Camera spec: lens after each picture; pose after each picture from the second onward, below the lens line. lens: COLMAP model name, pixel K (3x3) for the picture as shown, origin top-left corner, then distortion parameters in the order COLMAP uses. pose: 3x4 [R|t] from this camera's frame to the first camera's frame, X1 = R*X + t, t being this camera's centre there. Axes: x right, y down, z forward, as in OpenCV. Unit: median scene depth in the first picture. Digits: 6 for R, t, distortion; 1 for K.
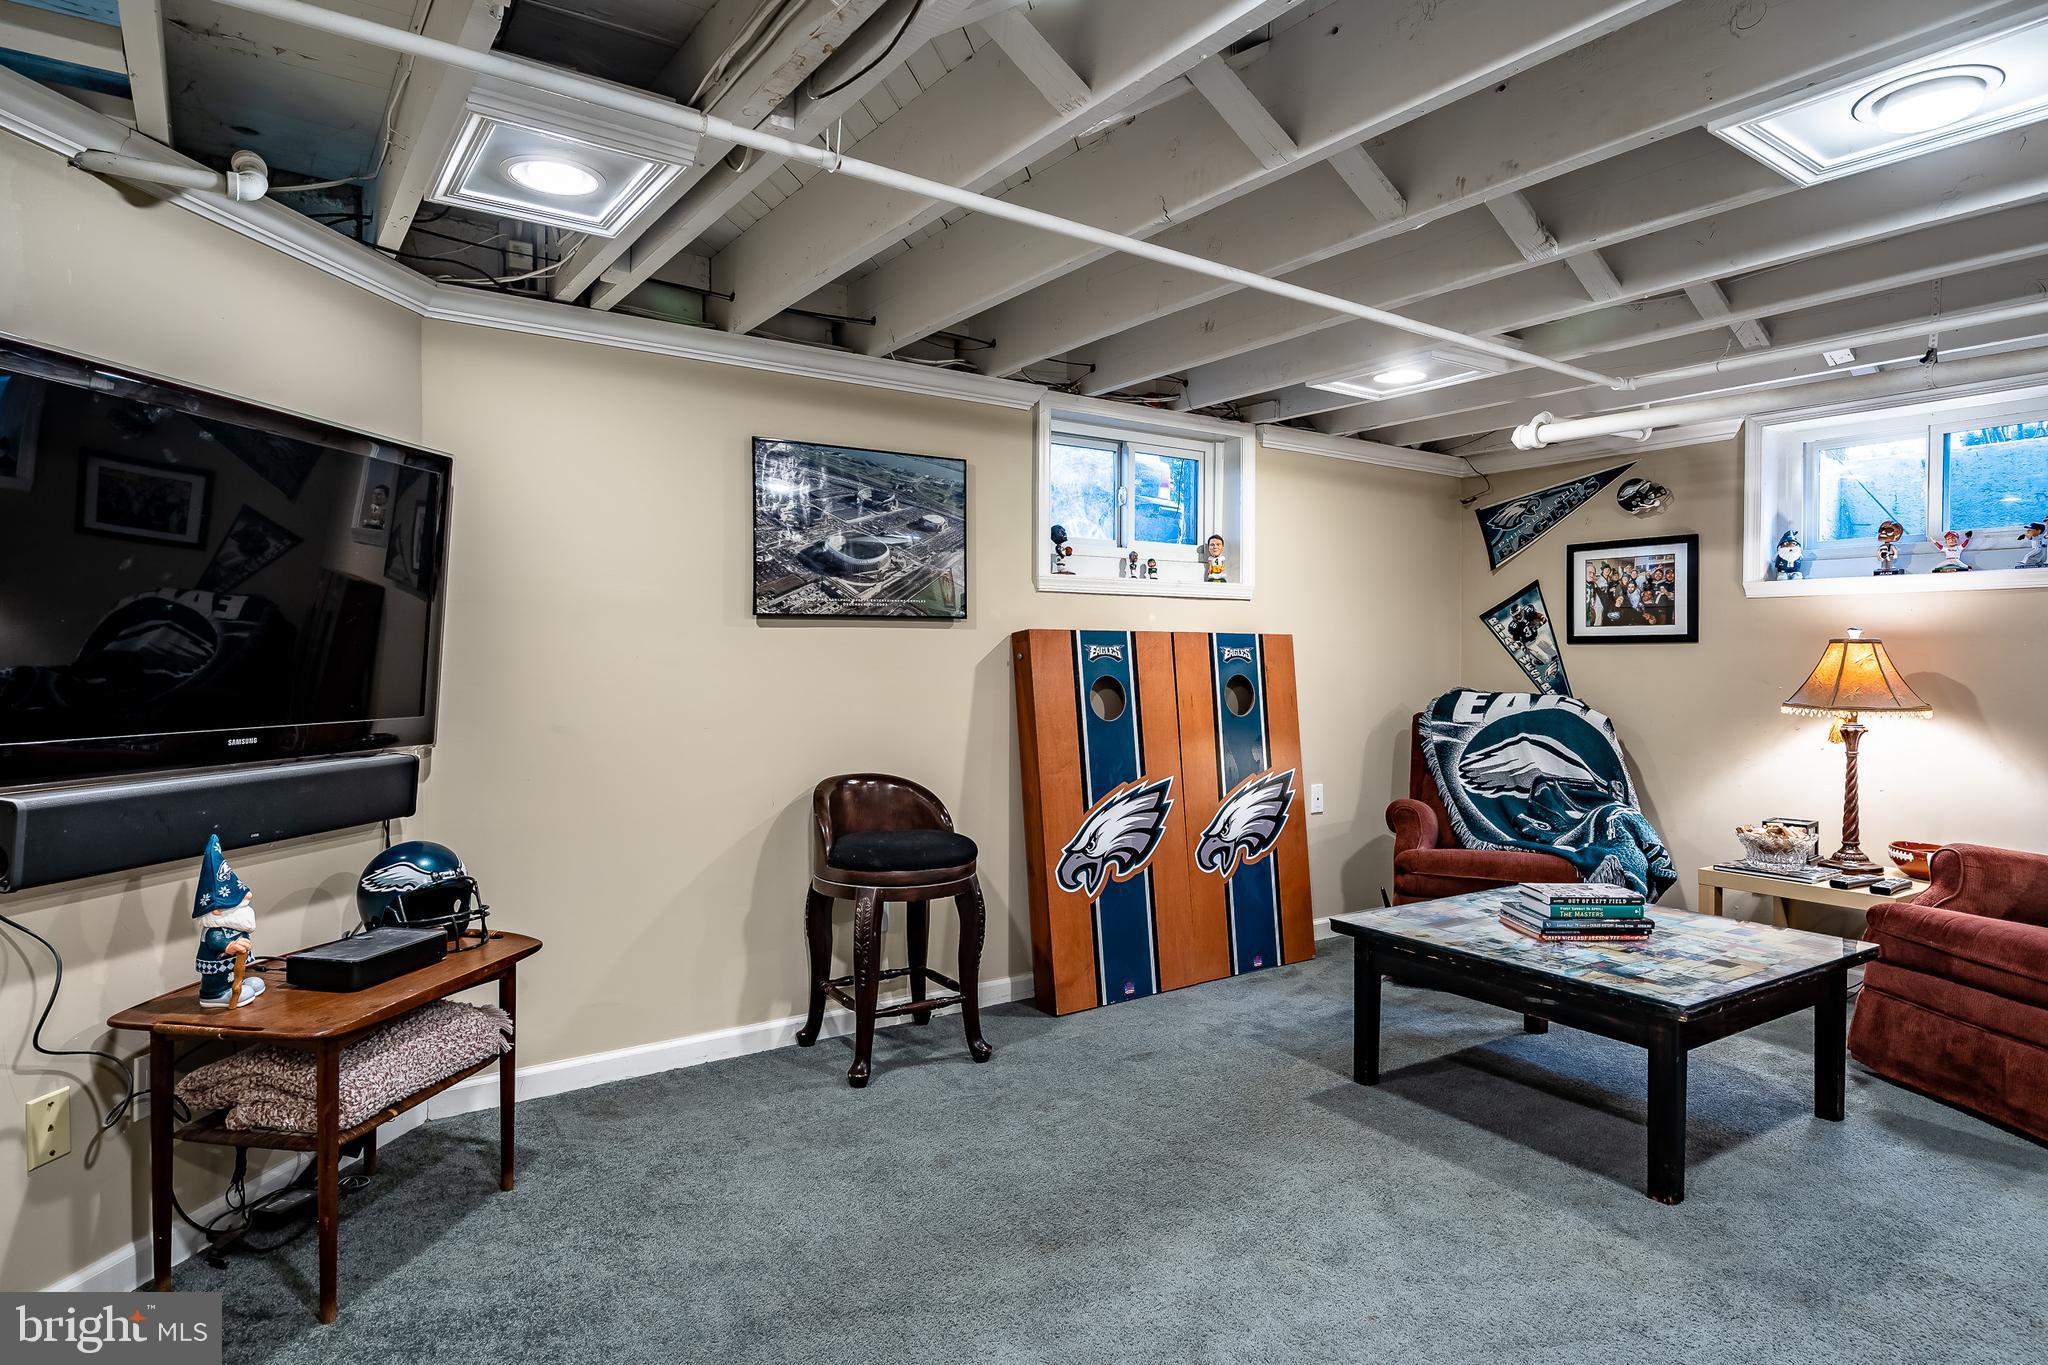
lens RADIAL K [[1160.3, 0, 1016.5], [0, 1160.3, 658.0], [0, 0, 1]] dist [0.004021, 0.001369]
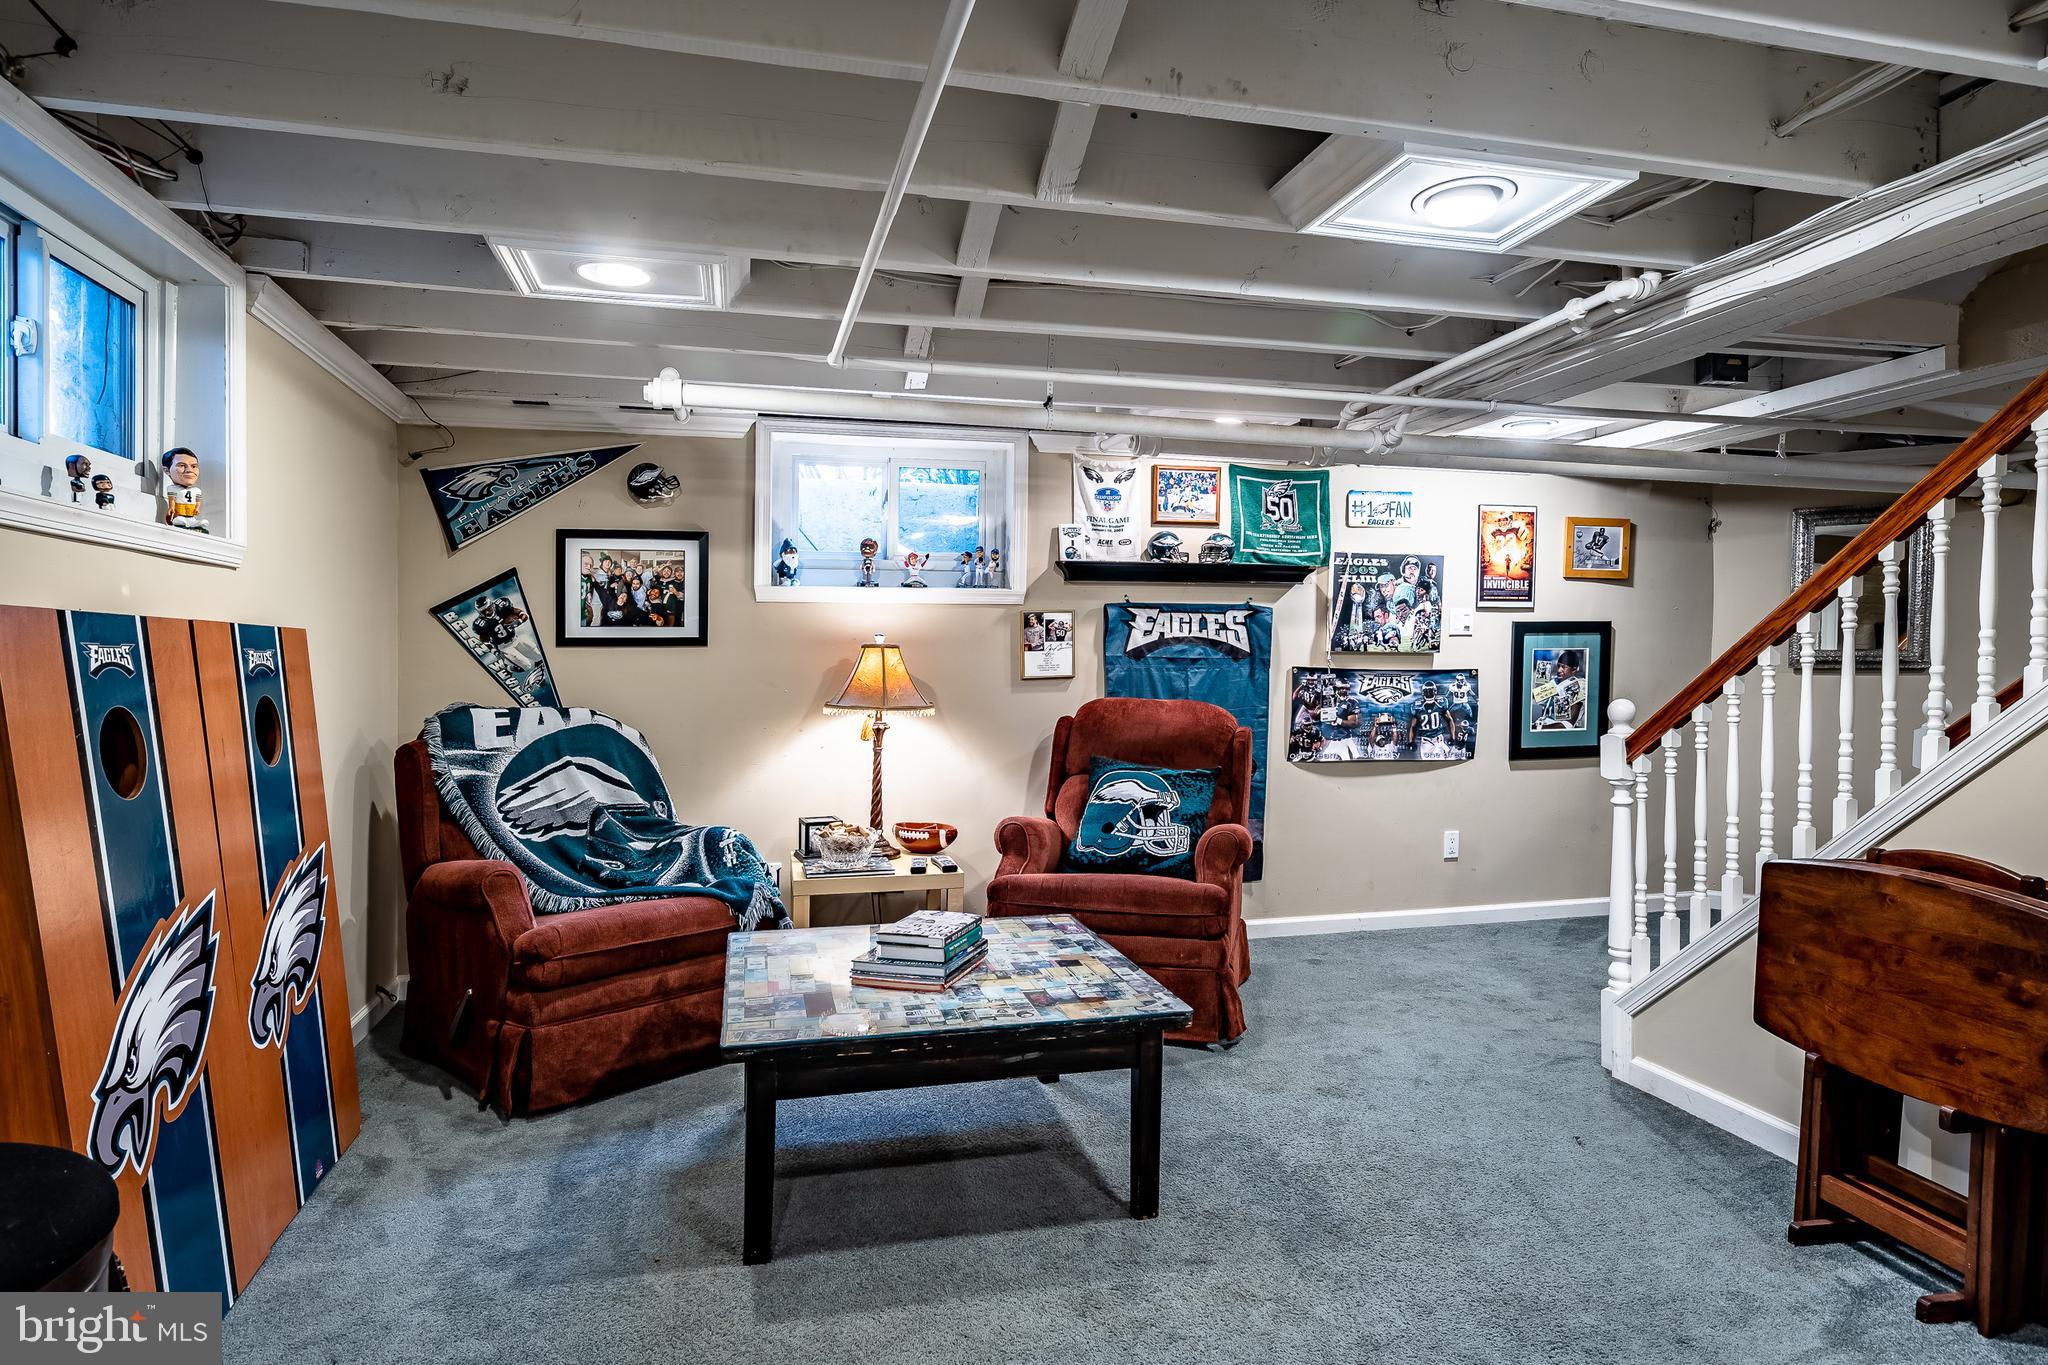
lens RADIAL K [[1160.3, 0, 1037.3], [0, 1160.3, 682.1], [0, 0, 1]] dist [0.004021, 0.001369]
pose [[0.344754, -0.022155, 0.938432, -0.224325], [0.005083, 0.999751, 0.021735, -0.003354], [-0.938679, -0.002724, 0.344781, 0.436007]]
